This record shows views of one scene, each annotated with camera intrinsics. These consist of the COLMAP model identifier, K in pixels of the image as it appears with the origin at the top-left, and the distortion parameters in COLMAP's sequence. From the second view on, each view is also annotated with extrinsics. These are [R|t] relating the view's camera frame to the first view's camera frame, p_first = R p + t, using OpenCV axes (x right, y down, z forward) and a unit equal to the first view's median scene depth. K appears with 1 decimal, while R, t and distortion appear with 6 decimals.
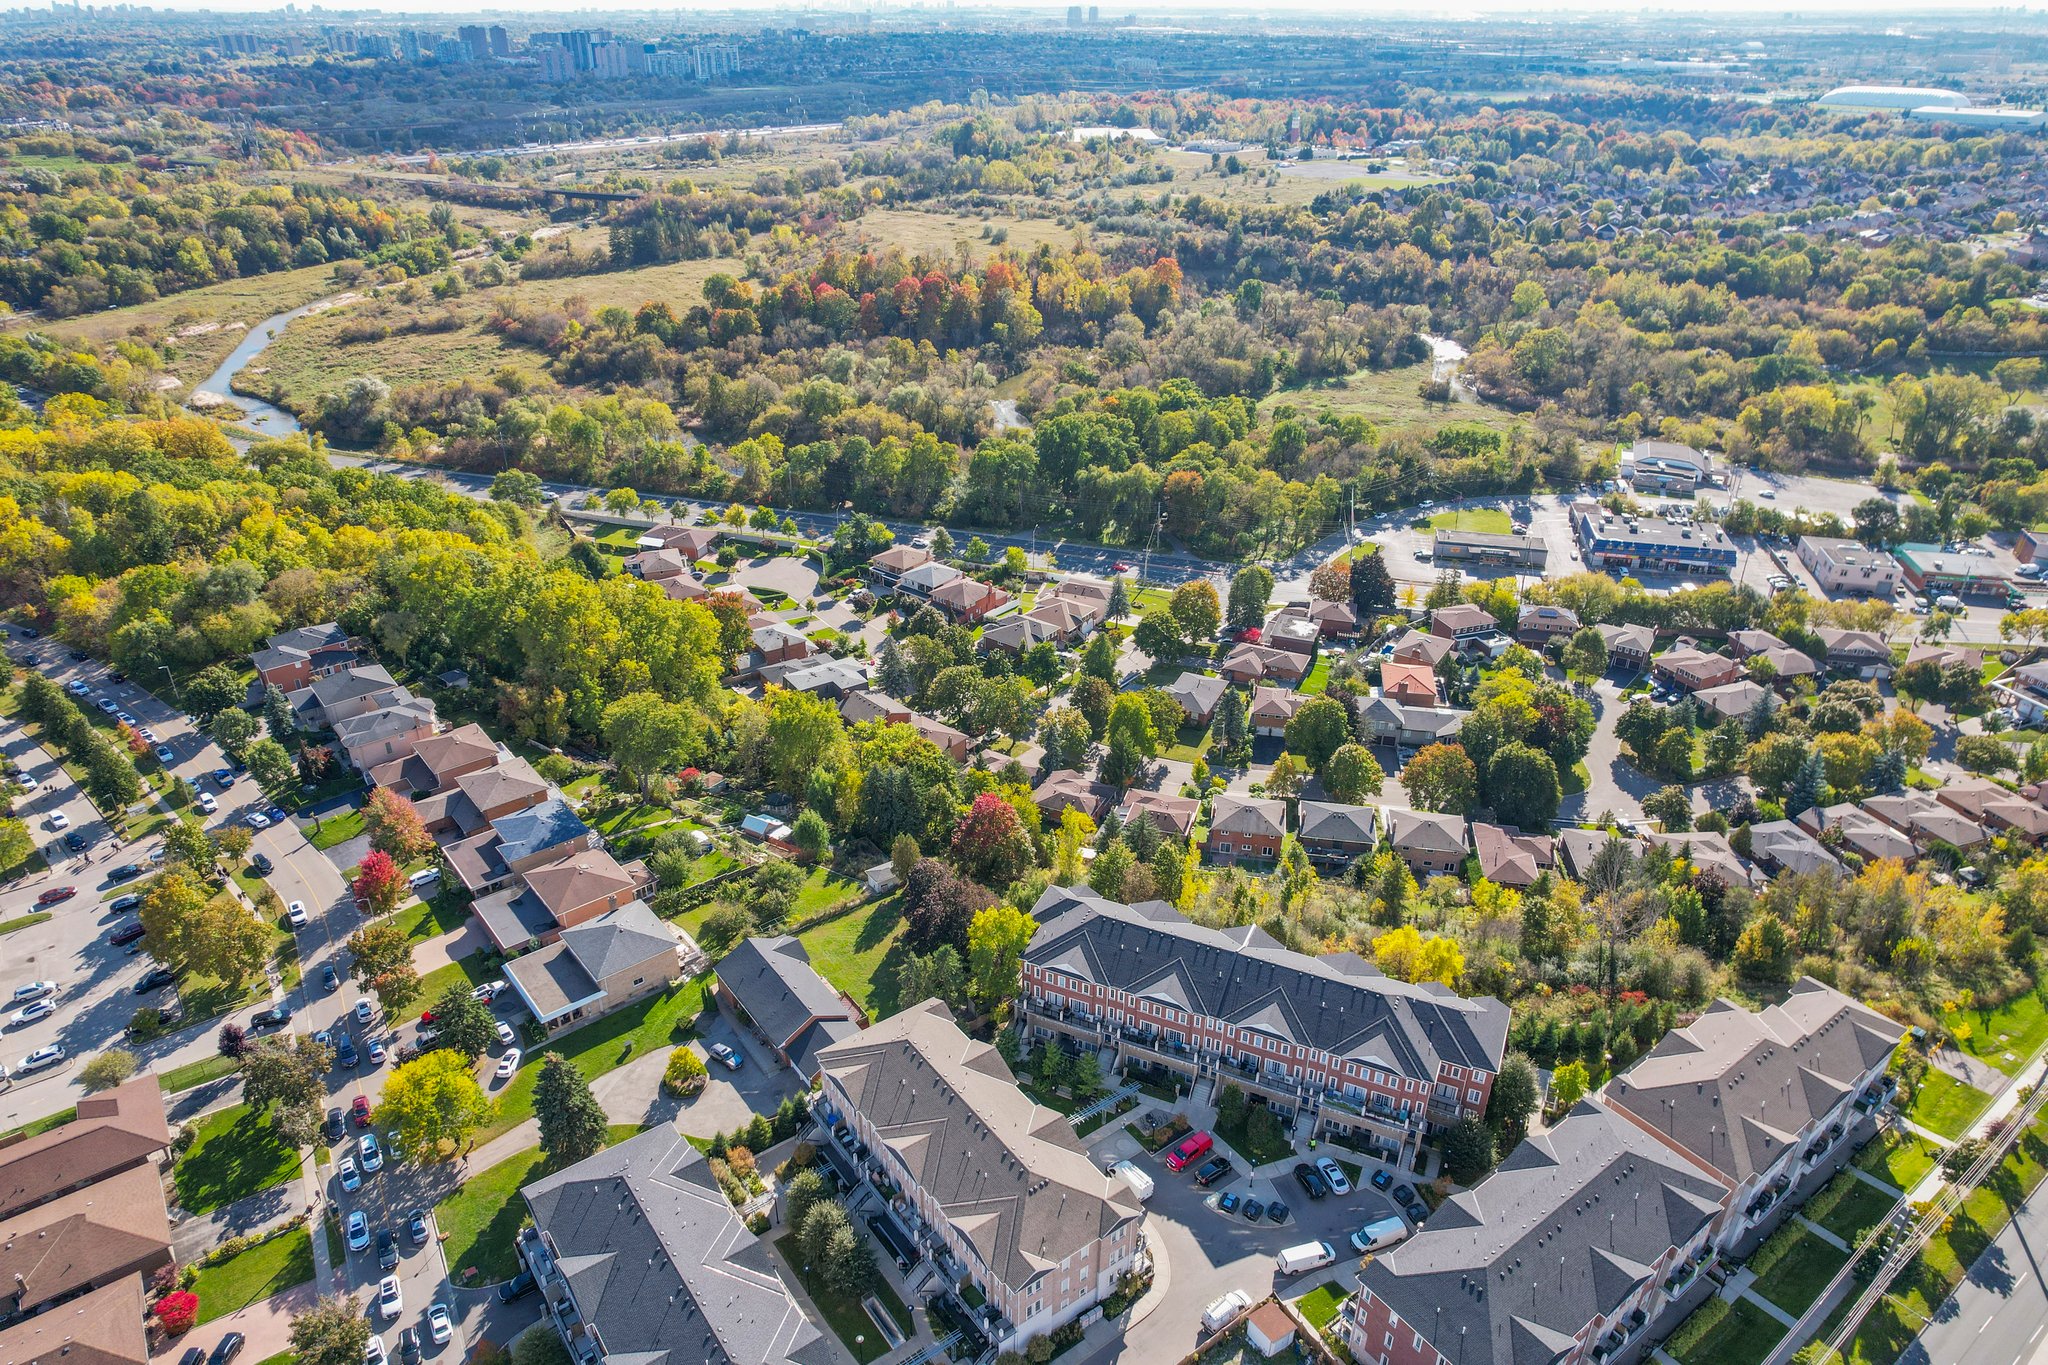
lens RADIAL K [[1306.3, 0, 1025.3], [0, 1306.3, 682.1], [0, 0, 1]] dist [-0.074010, 0.068354]
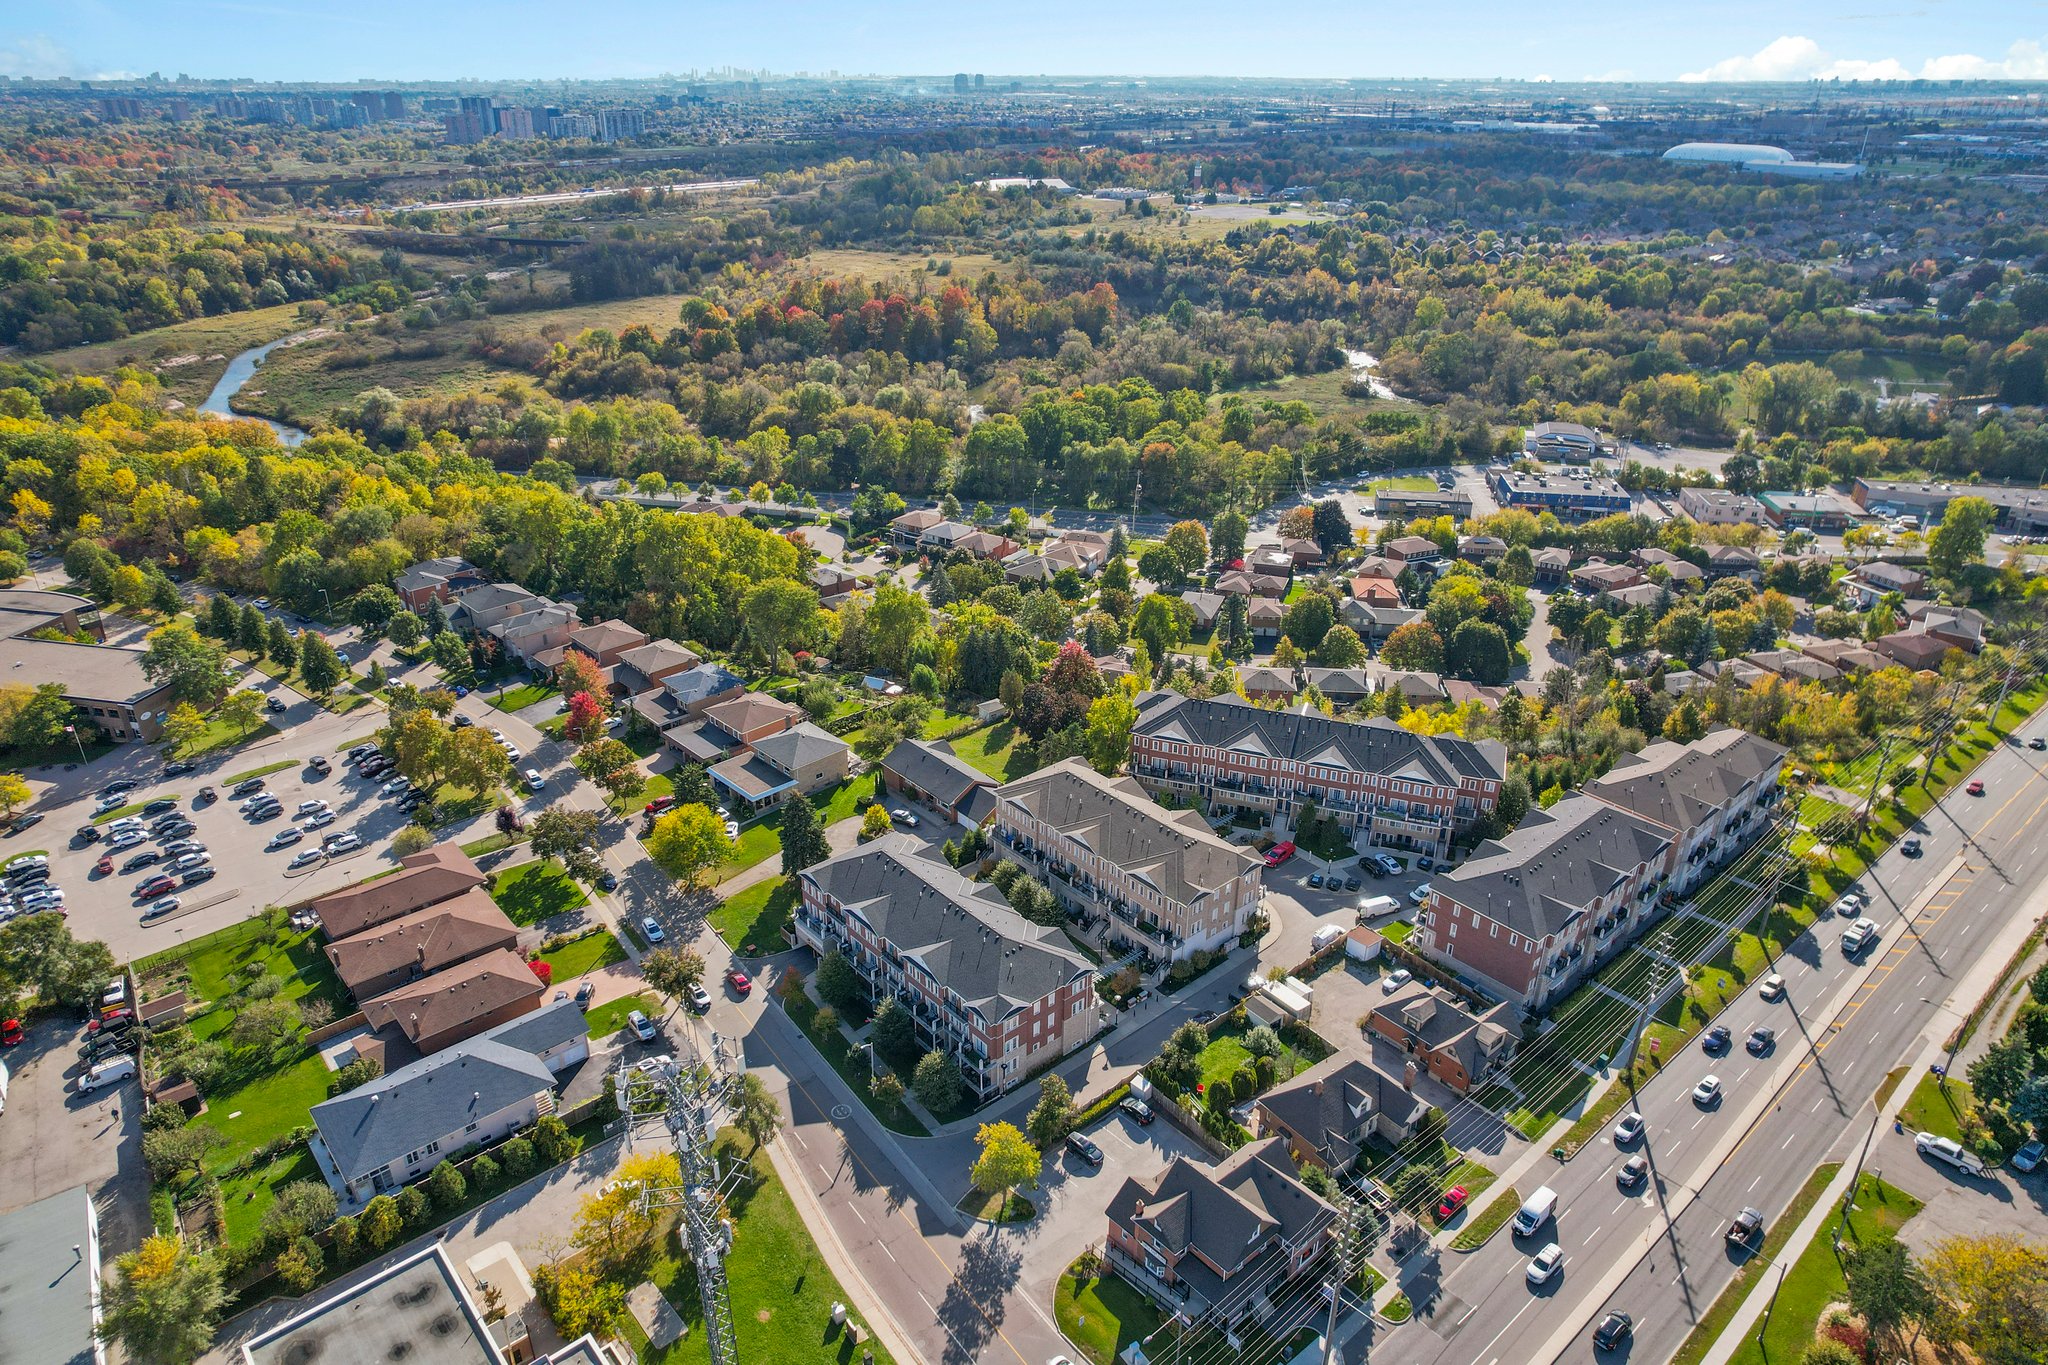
lens RADIAL K [[1306.3, 0, 1025.3], [0, 1306.3, 682.1], [0, 0, 1]] dist [-0.074010, 0.068354]
pose [[0.996586, -0.034479, 0.075014, -0.106583], [0.037755, 0.998374, -0.042703, 0.112000], [-0.073420, 0.045389, 0.996268, -0.145698]]
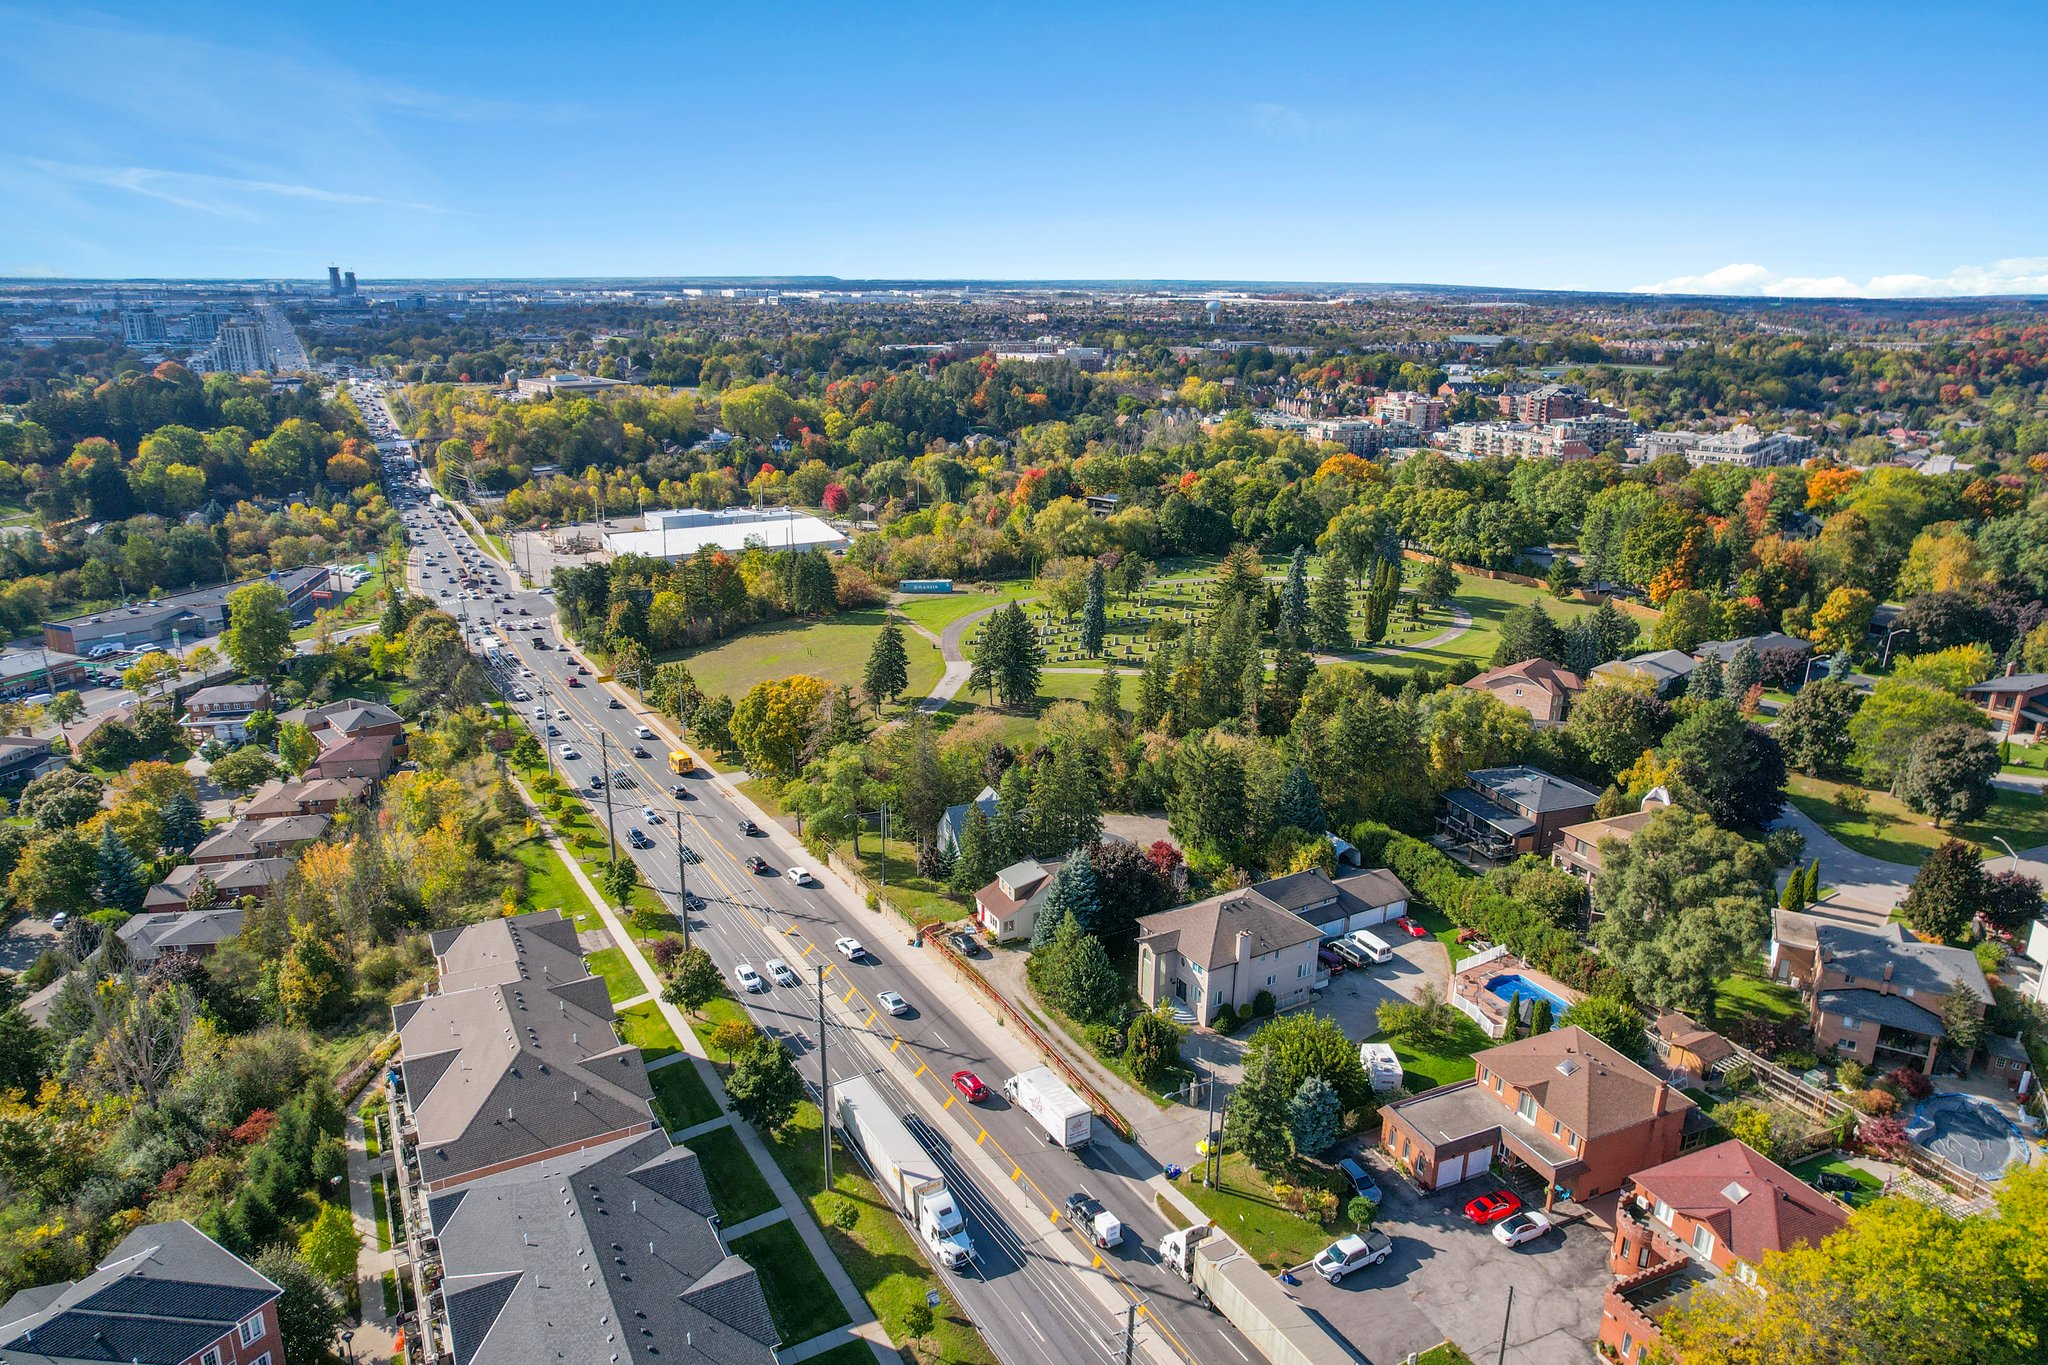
lens RADIAL K [[1310.3, 0, 1024.0], [0, 1310.3, 682.5], [0, 0, 1]] dist [-0.075947, 0.071137]
pose [[0.120278, -0.292633, 0.948630, -0.014644], [0.454505, 0.865770, 0.209445, 0.051954], [-0.882586, 0.405965, 0.237136, 0.231363]]
